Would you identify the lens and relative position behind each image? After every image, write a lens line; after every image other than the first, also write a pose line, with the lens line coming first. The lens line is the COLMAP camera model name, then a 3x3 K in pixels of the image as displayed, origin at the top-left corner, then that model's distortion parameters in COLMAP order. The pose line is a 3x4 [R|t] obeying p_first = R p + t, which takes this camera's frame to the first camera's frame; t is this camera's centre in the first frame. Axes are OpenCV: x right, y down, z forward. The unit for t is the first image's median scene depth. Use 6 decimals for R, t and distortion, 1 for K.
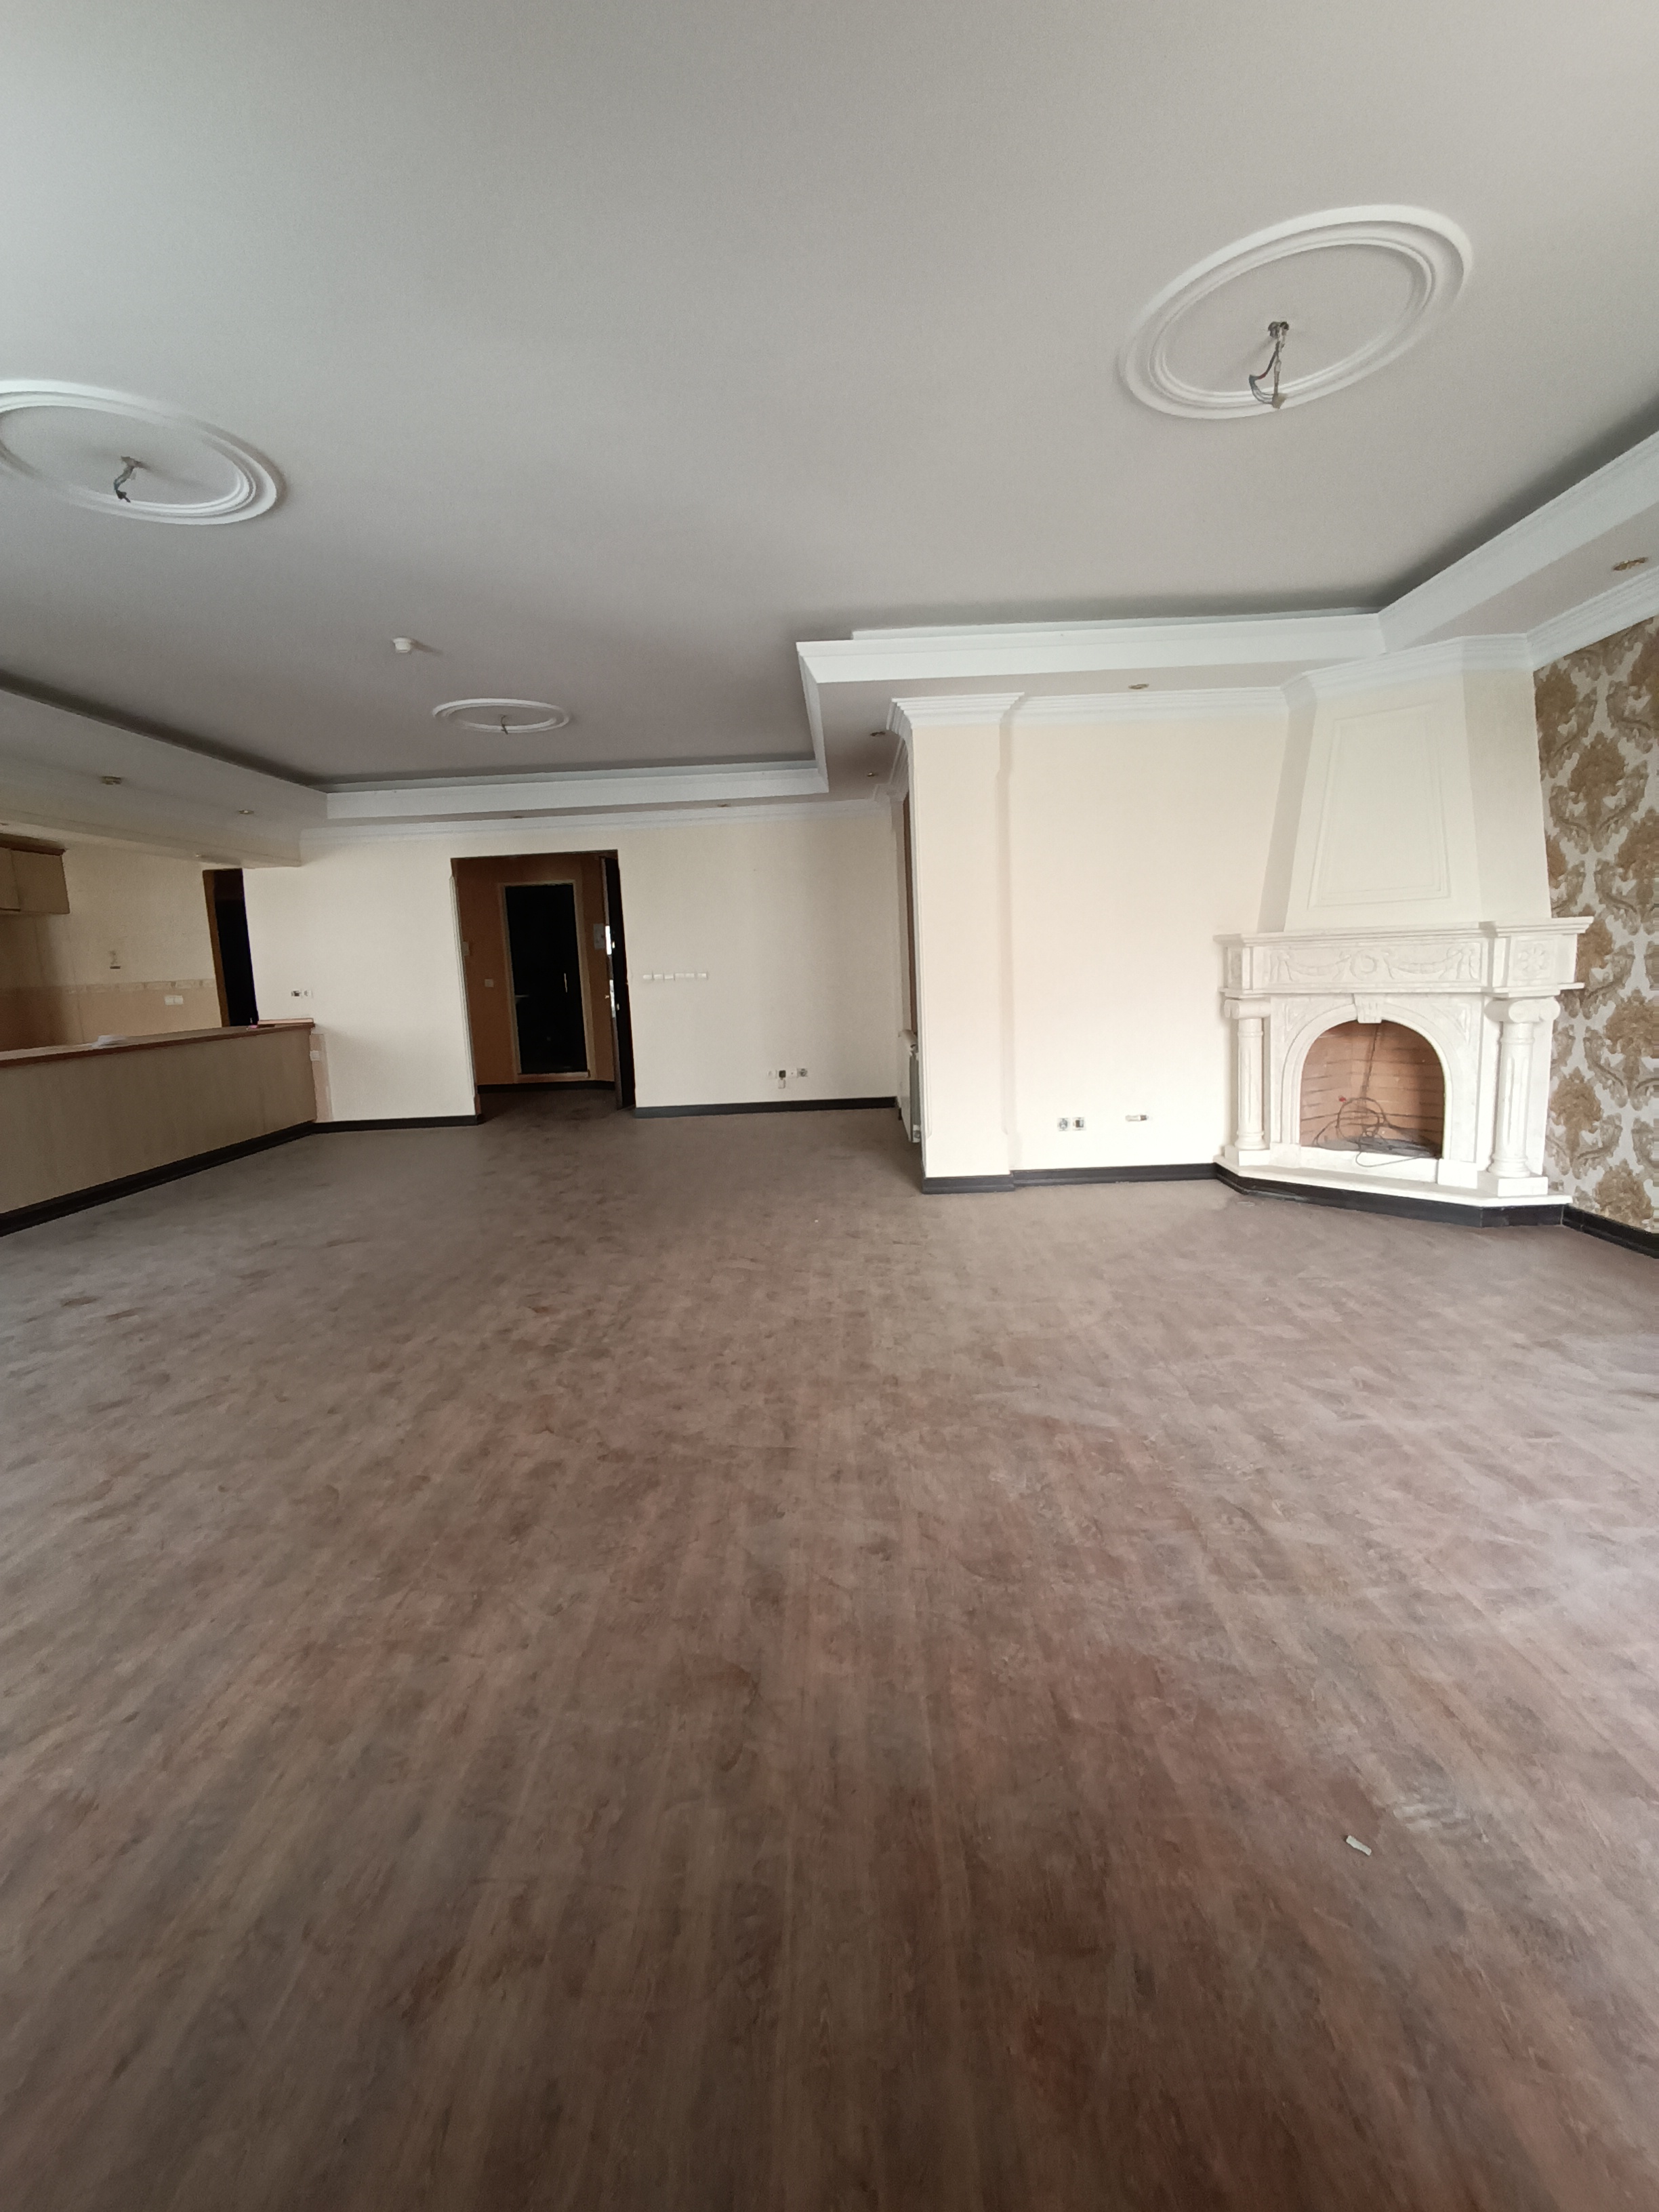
lens RADIAL K [[1007.7, 0, 840.8], [0, 1007.7, 1097.7], [0, 0, 1]] dist [-0.039400, 0.046536]
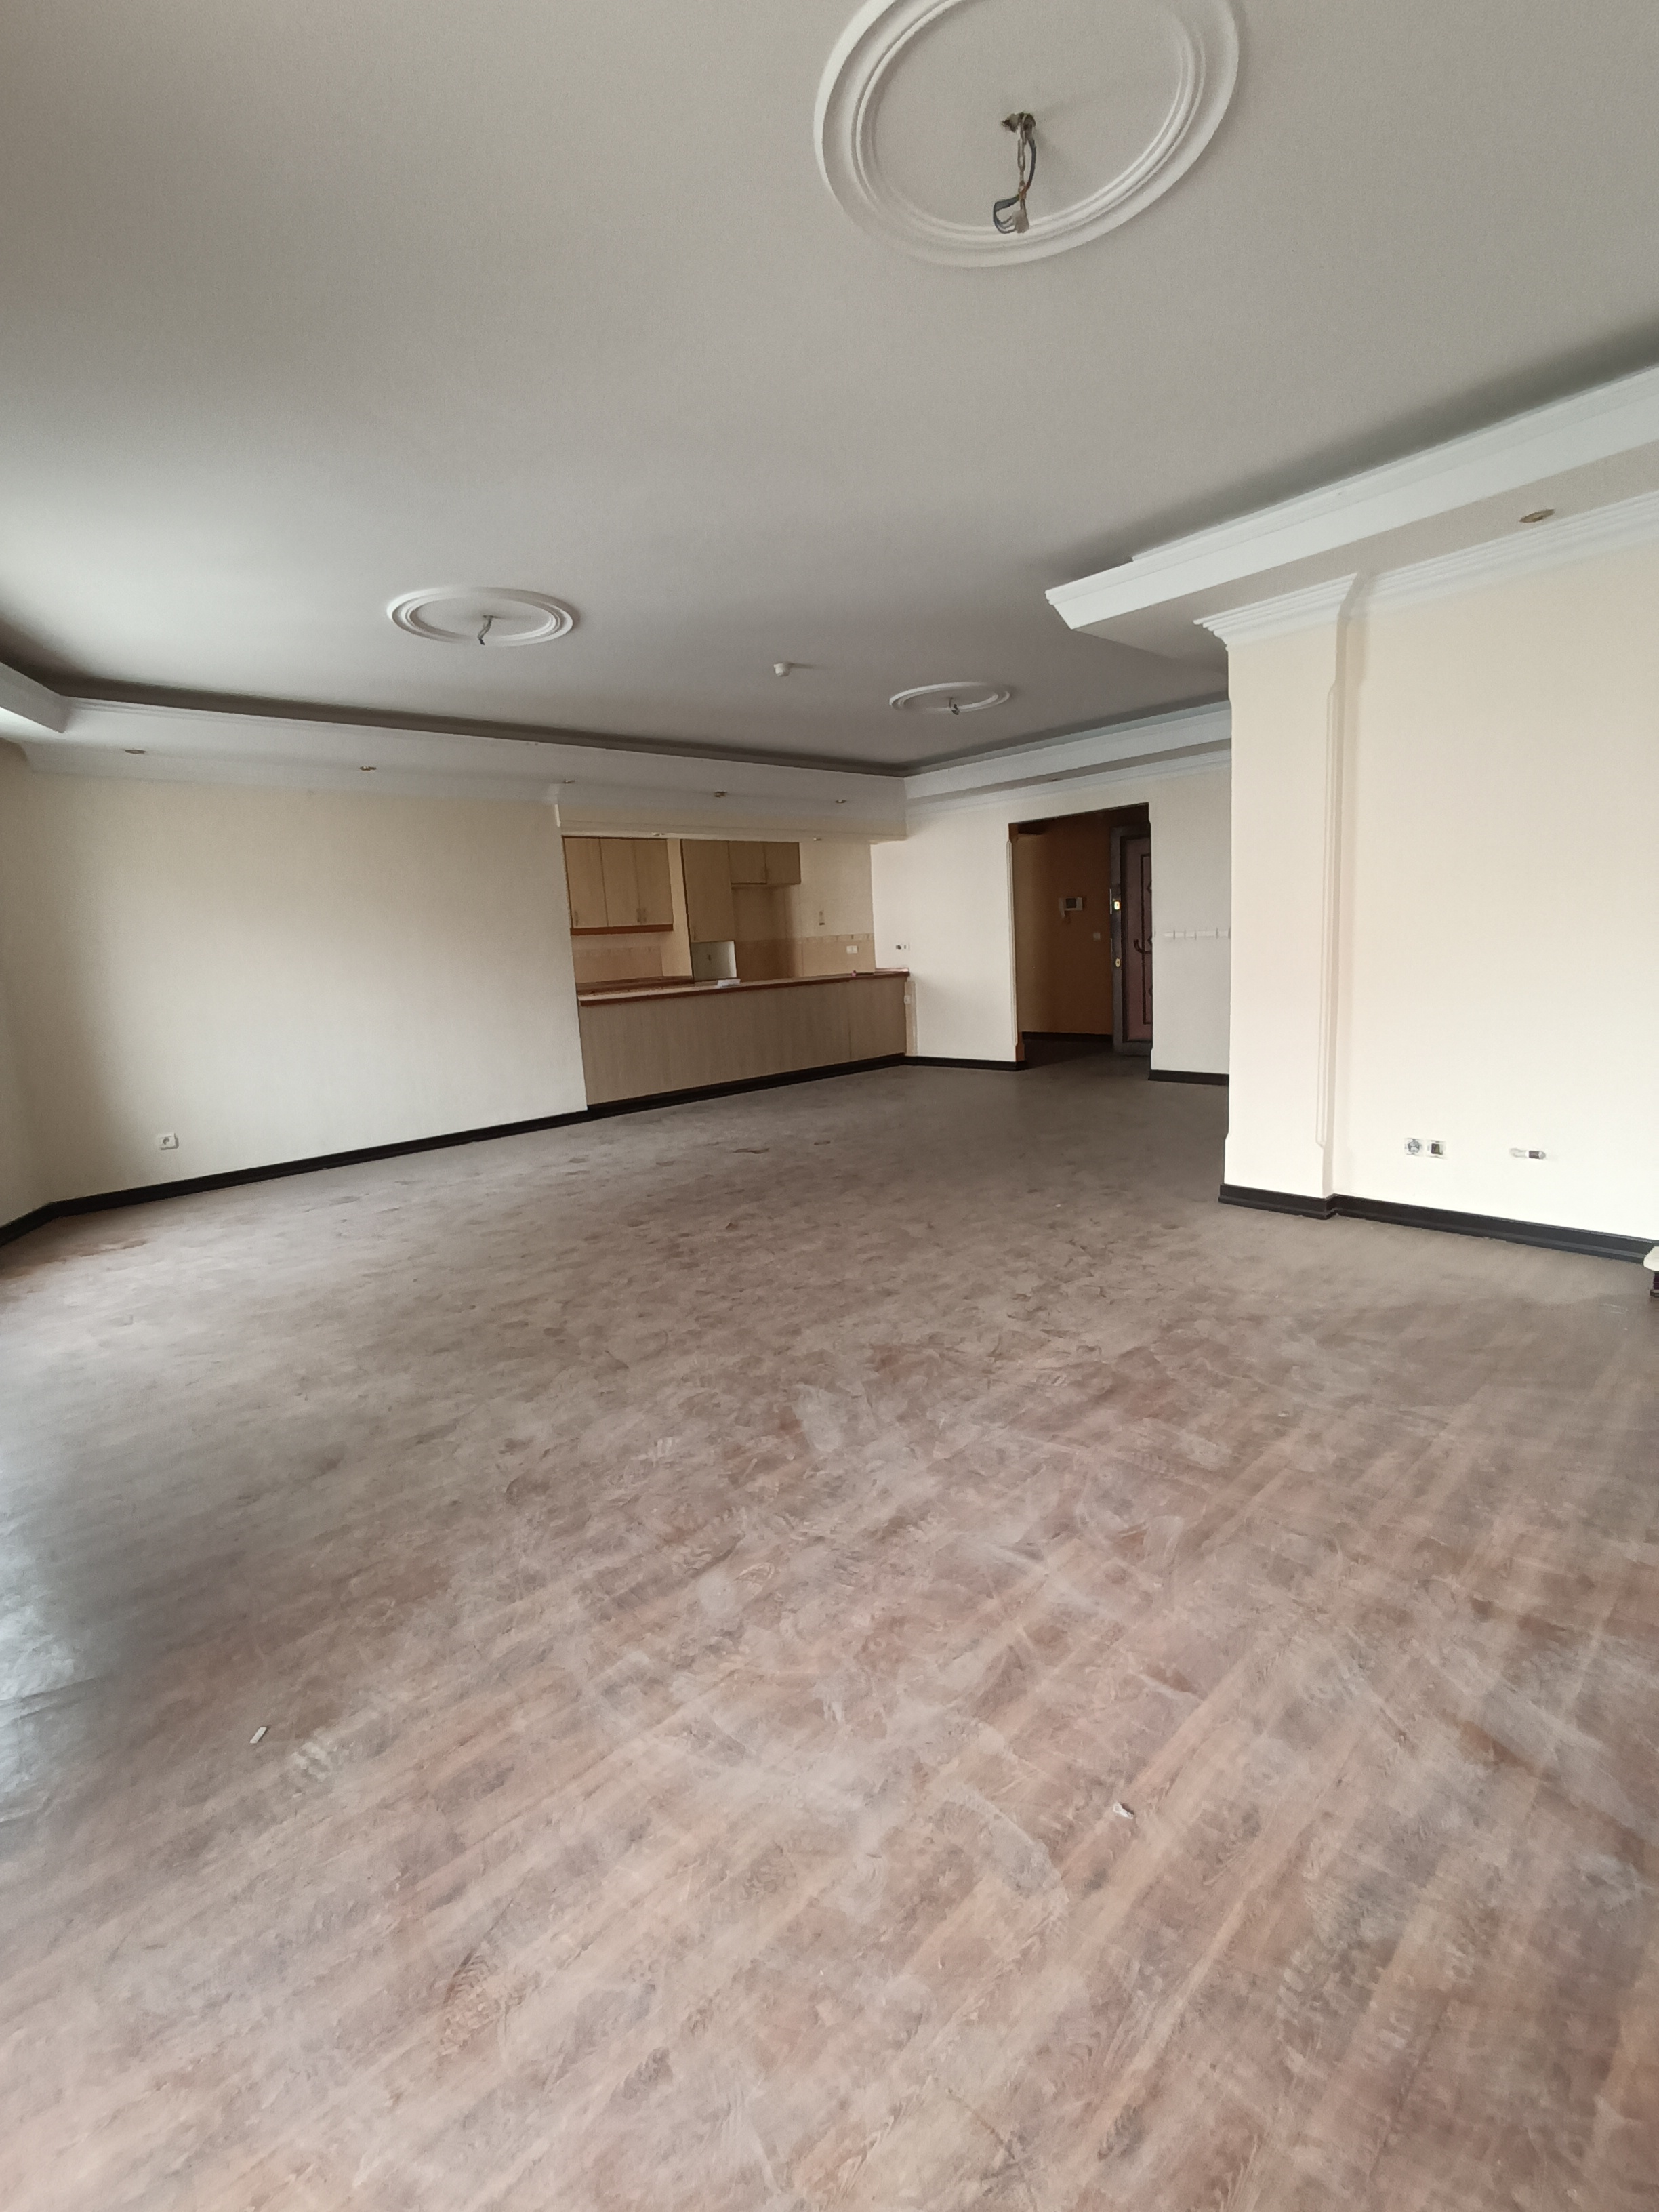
lens RADIAL K [[1007.7, 0, 840.8], [0, 1007.7, 1097.7], [0, 0, 1]] dist [-0.039400, 0.046536]
pose [[0.691824, 0.117211, -0.712489, 0.780343], [-0.074791, 0.993062, 0.090746, -0.078318], [0.718182, -0.009492, 0.695791, 0.298615]]
